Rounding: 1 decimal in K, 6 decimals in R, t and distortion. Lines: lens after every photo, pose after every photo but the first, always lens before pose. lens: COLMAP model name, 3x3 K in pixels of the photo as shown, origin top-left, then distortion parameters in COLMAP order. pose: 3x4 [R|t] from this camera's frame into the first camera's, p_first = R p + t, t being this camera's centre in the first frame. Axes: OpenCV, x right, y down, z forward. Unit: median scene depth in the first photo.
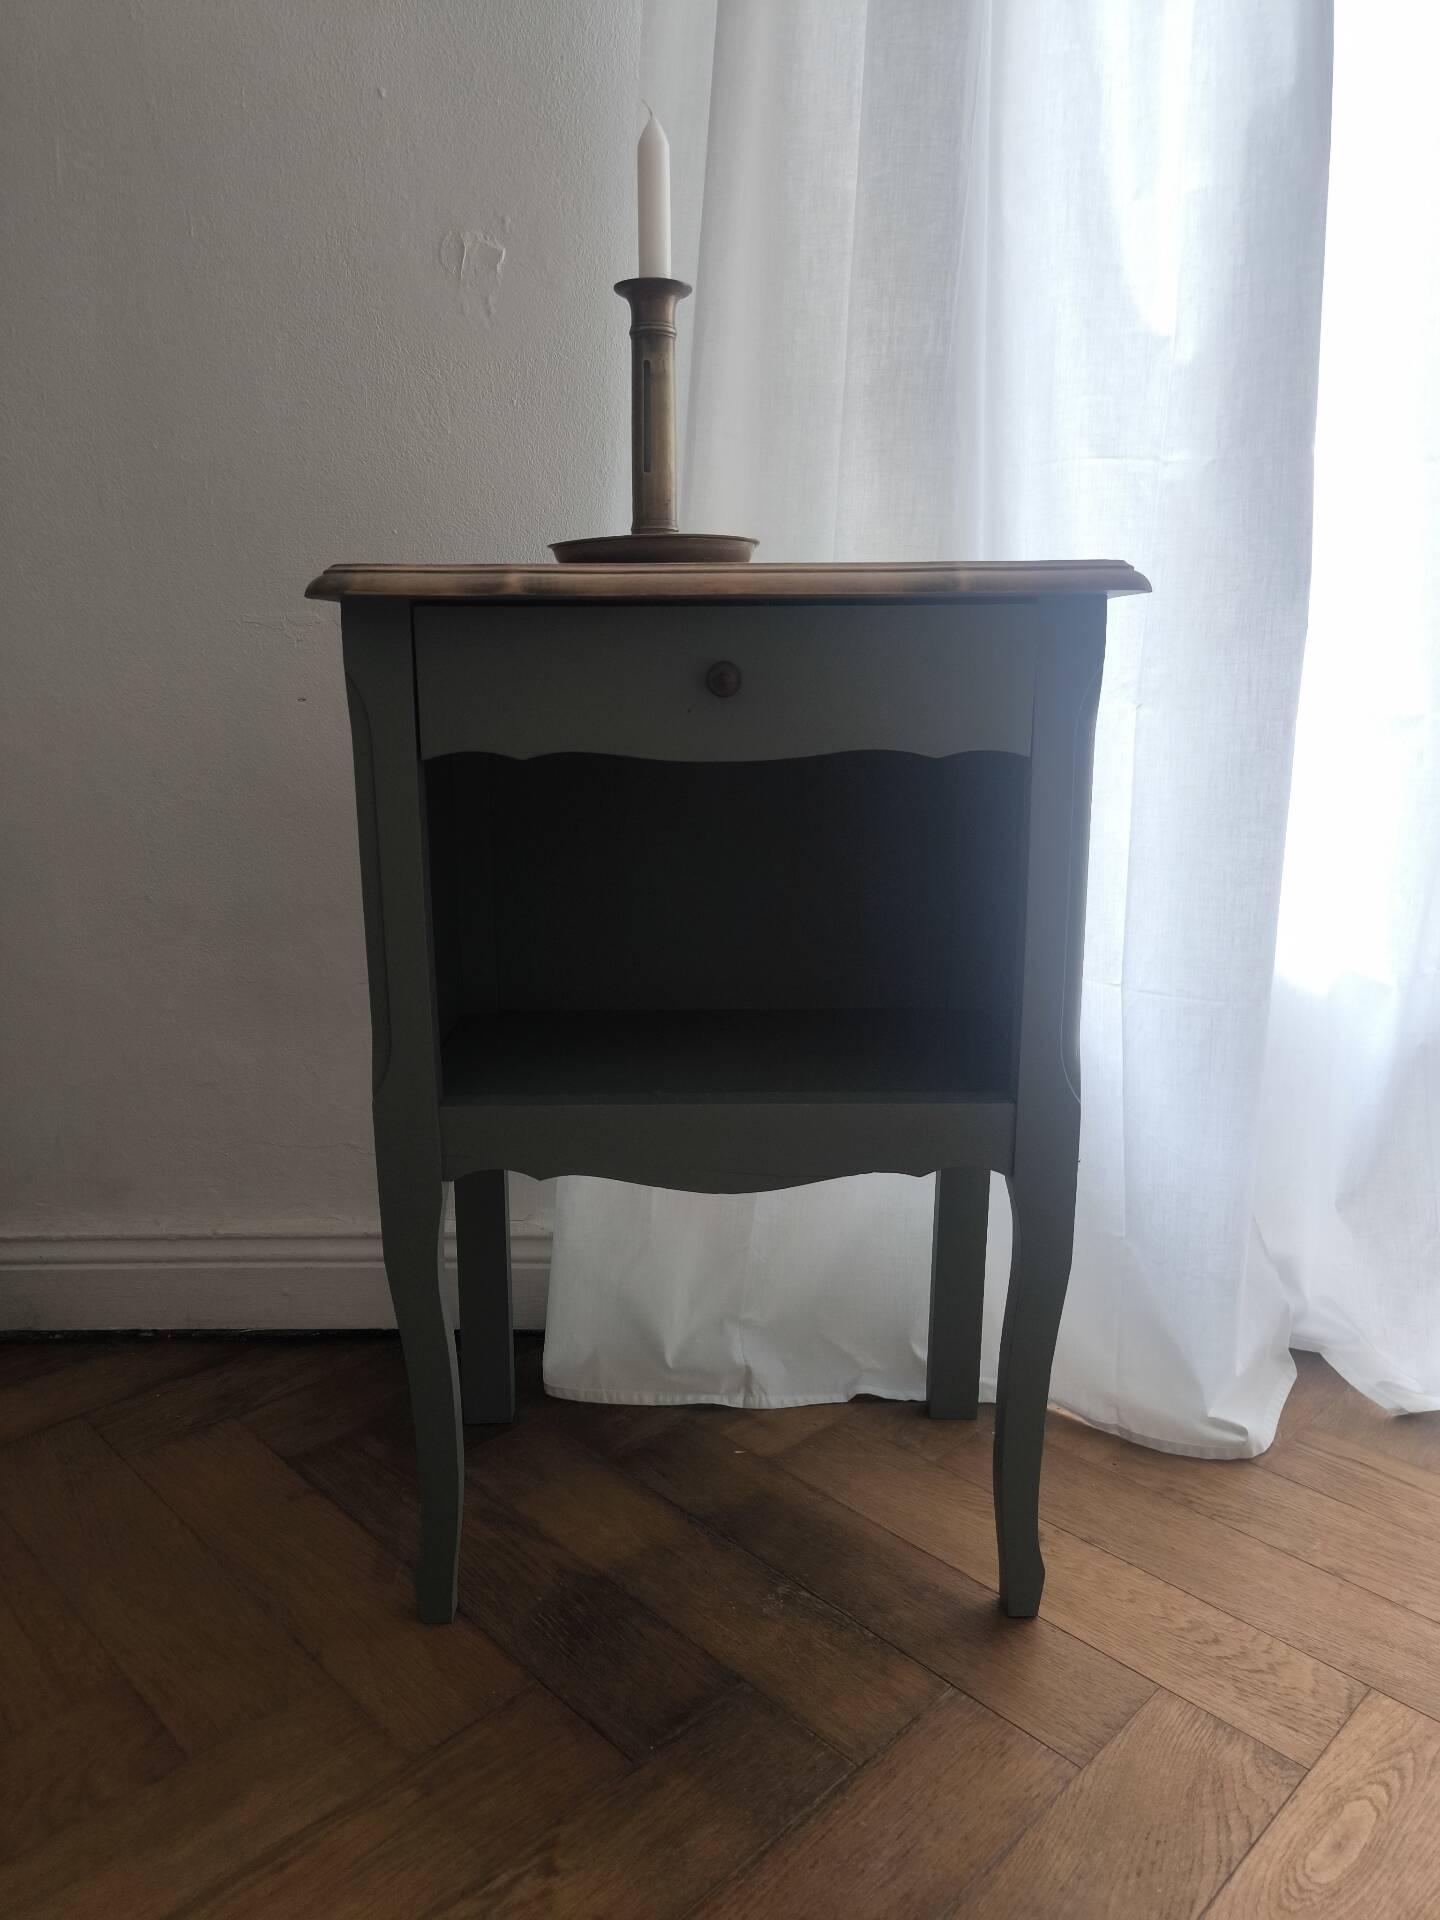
lens RADIAL K [[1369.6, 0, 716.3], [0, 1369.6, 951.6], [0, 0, 1]] dist [0.013082, -0.002000]
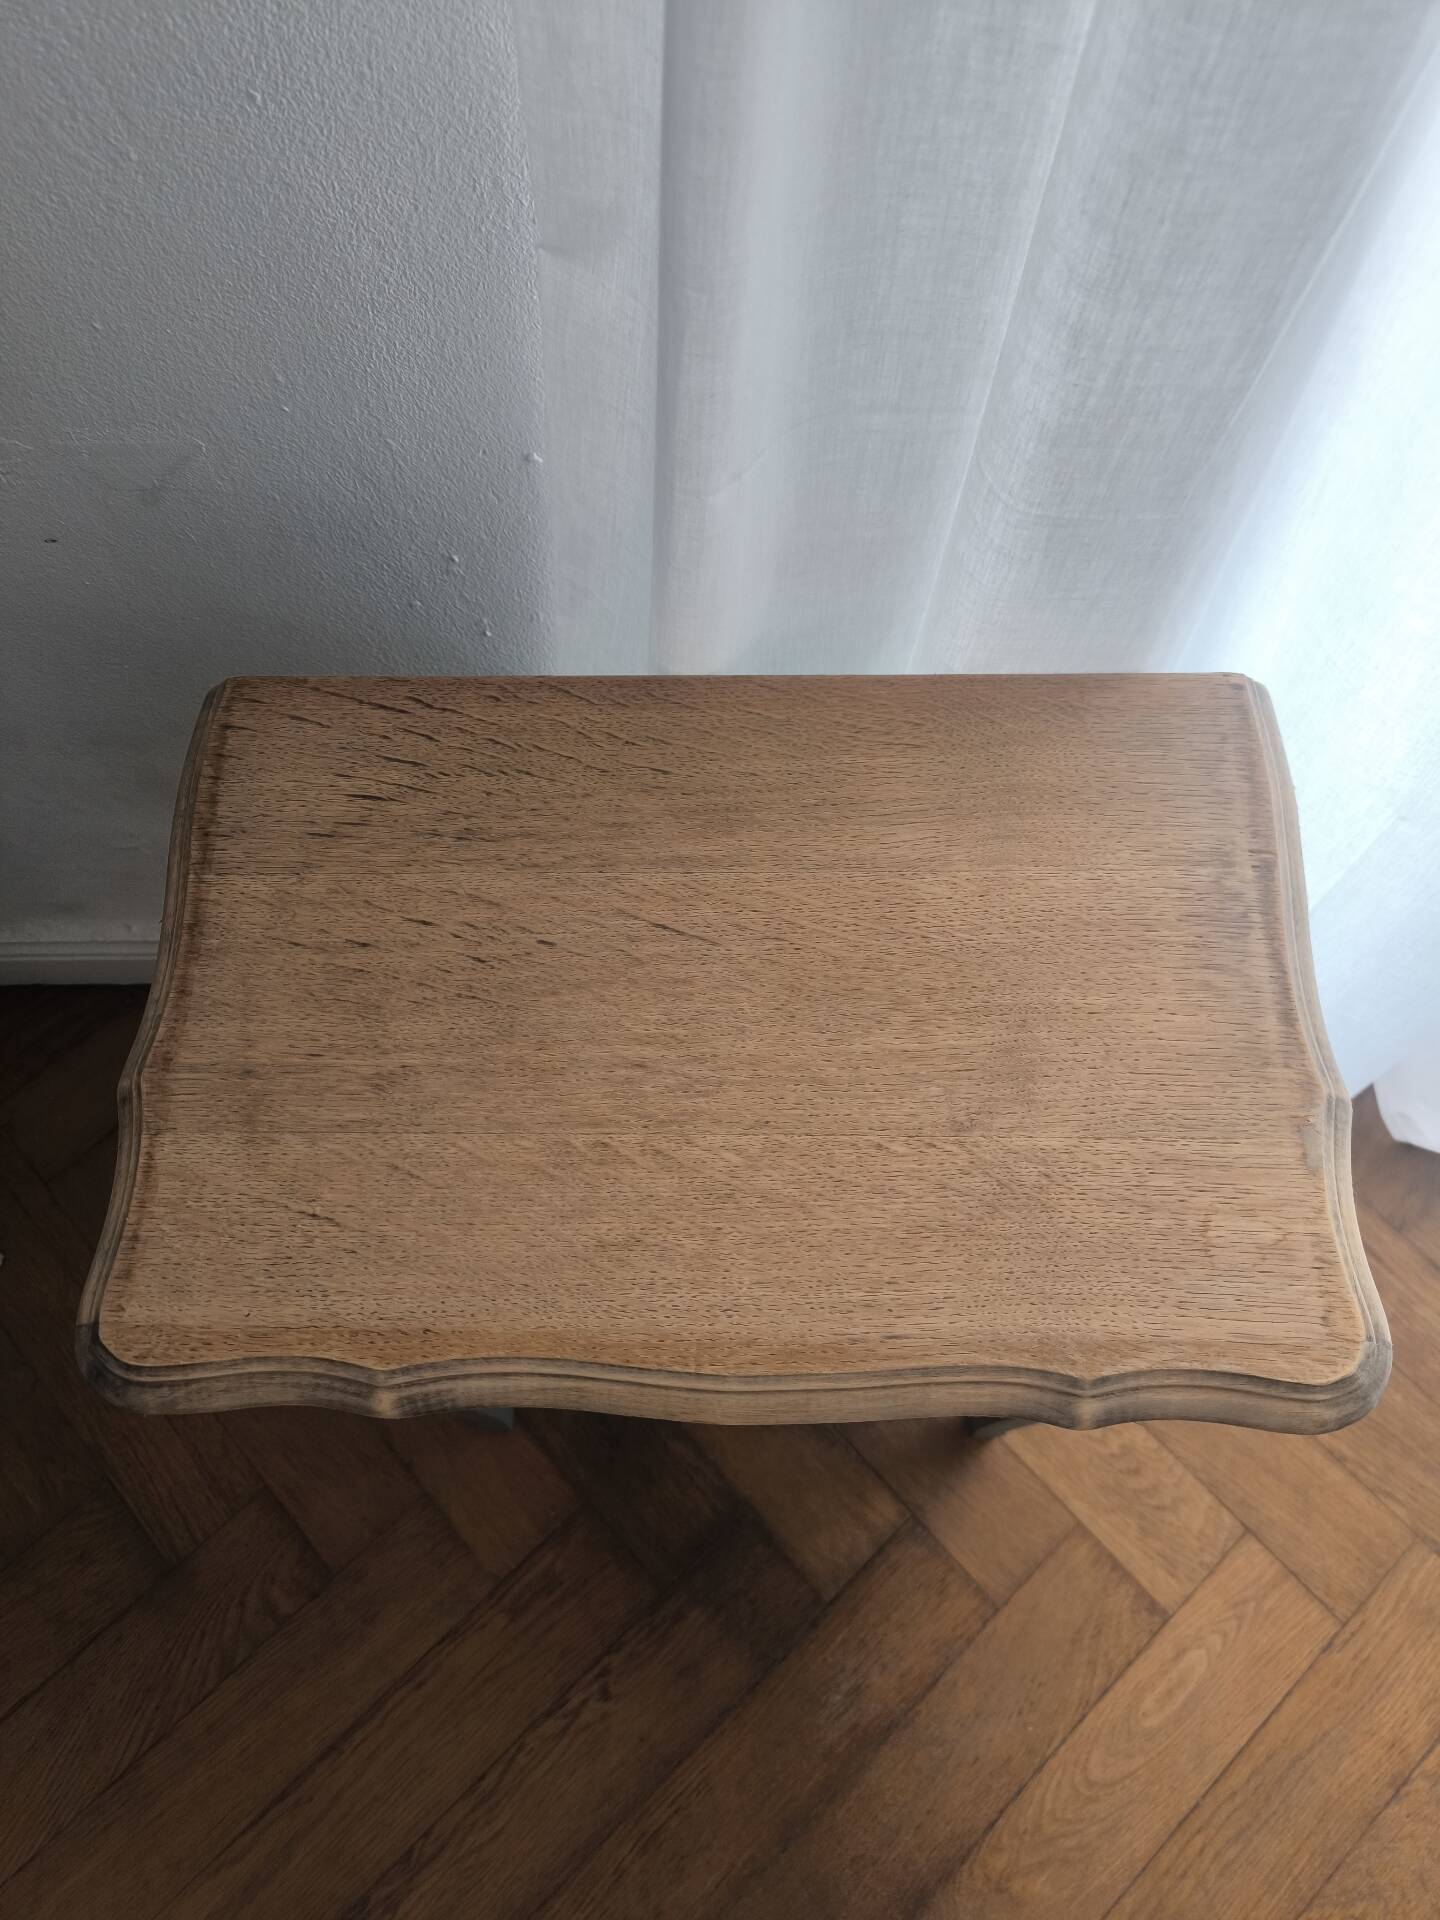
lens RADIAL K [[1369.5, 0, 712.5], [0, 1369.5, 971.0], [0, 0, 1]] dist [0.026262, -0.023420]
pose [[0.999306, 0.015644, -0.033811, 0.021905], [0.019194, 0.561639, 0.827160, -0.789492], [0.031929, -0.827234, 0.560949, 0.692212]]
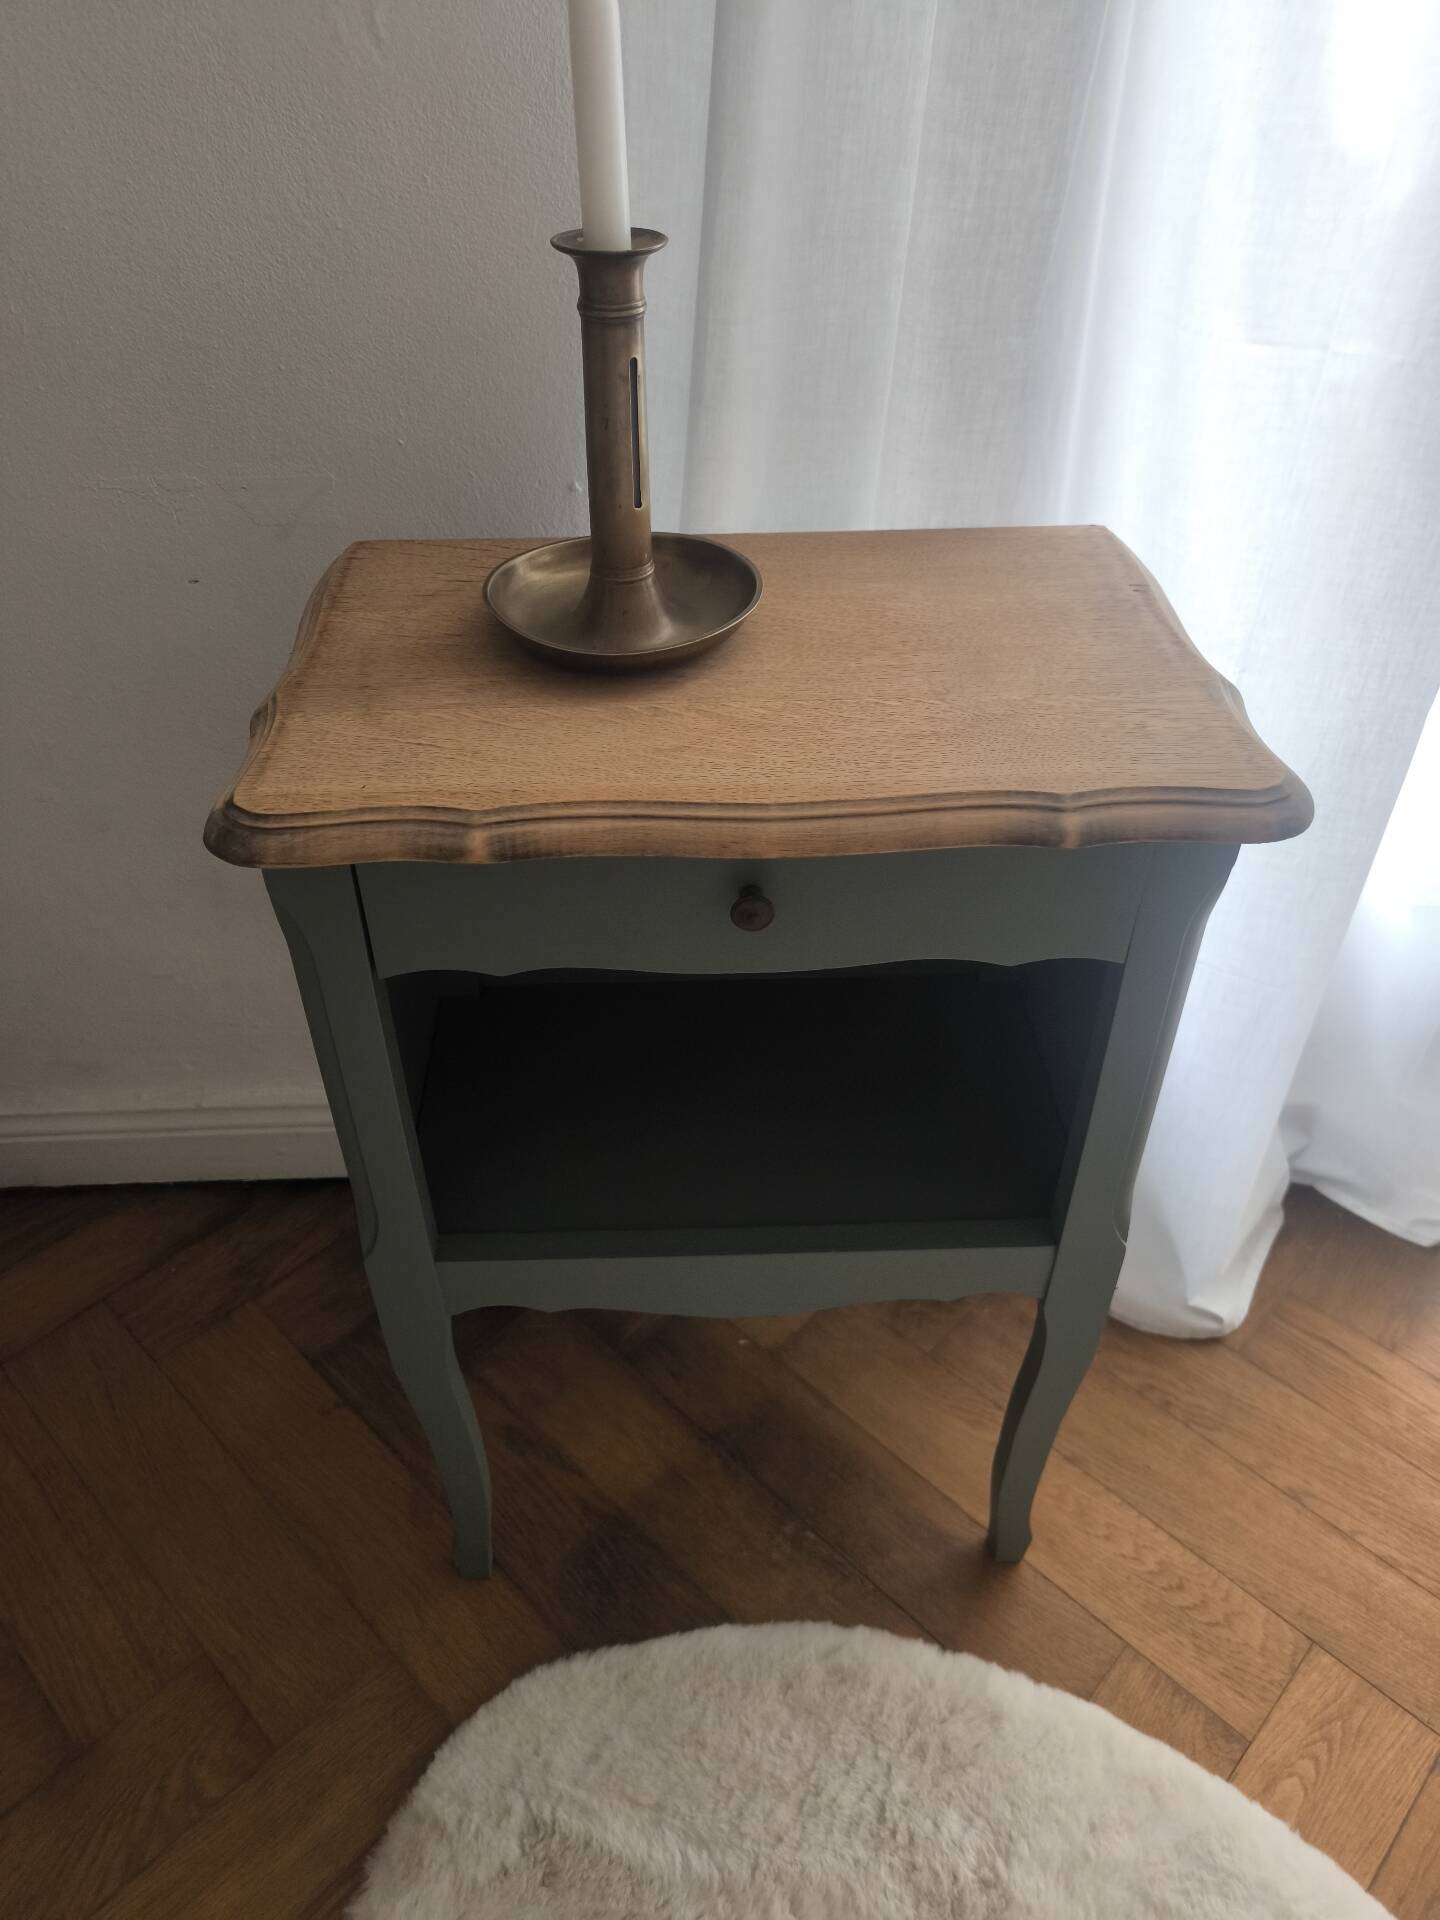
lens RADIAL K [[1376.3, 0, 703.4], [0, 1376.3, 959.2], [0, 0, 1]] dist [0.013415, -0.000016]
pose [[0.999778, -0.016455, 0.013146, -0.029693], [0.008718, 0.891535, 0.452867, -0.476211], [-0.019172, -0.452652, 0.891481, 0.248829]]
